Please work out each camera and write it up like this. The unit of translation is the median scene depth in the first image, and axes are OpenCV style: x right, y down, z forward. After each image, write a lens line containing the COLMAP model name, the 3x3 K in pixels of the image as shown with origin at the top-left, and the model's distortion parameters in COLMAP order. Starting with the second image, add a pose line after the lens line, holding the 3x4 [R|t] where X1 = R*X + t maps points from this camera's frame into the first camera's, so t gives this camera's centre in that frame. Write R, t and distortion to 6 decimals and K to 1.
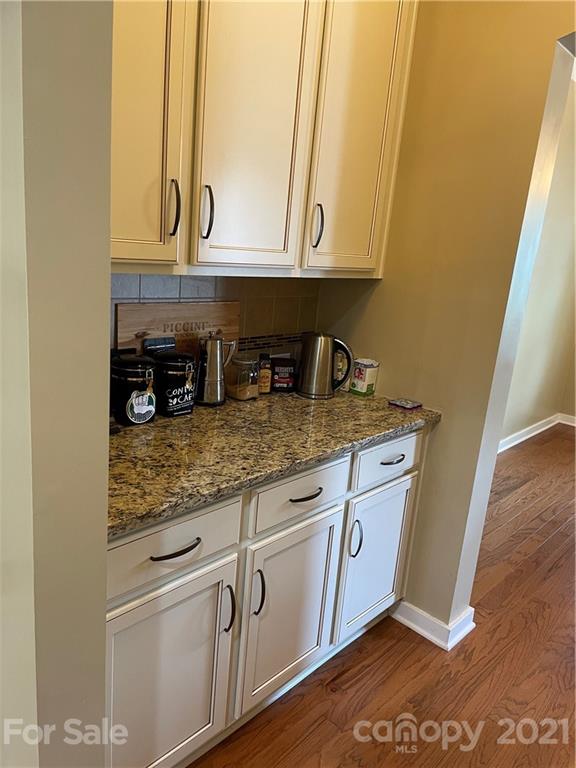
lens RADIAL K [[573.0, 0, 296.6], [0, 573.0, 384.8], [0, 0, 1]] dist [0.068266, -0.088527]
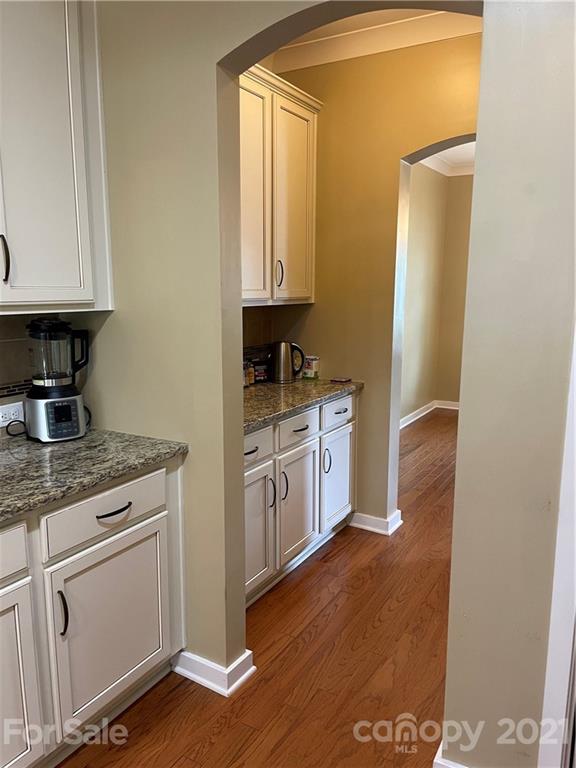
lens RADIAL K [[573.0, 0, 289.2], [0, 573.0, 383.5], [0, 0, 1]] dist [0.068266, -0.088527]
pose [[0.975152, -0.123122, 0.184172, -0.240333], [0.136711, 0.988608, -0.062955, 0.124460], [-0.174322, 0.086569, 0.980876, -0.512885]]
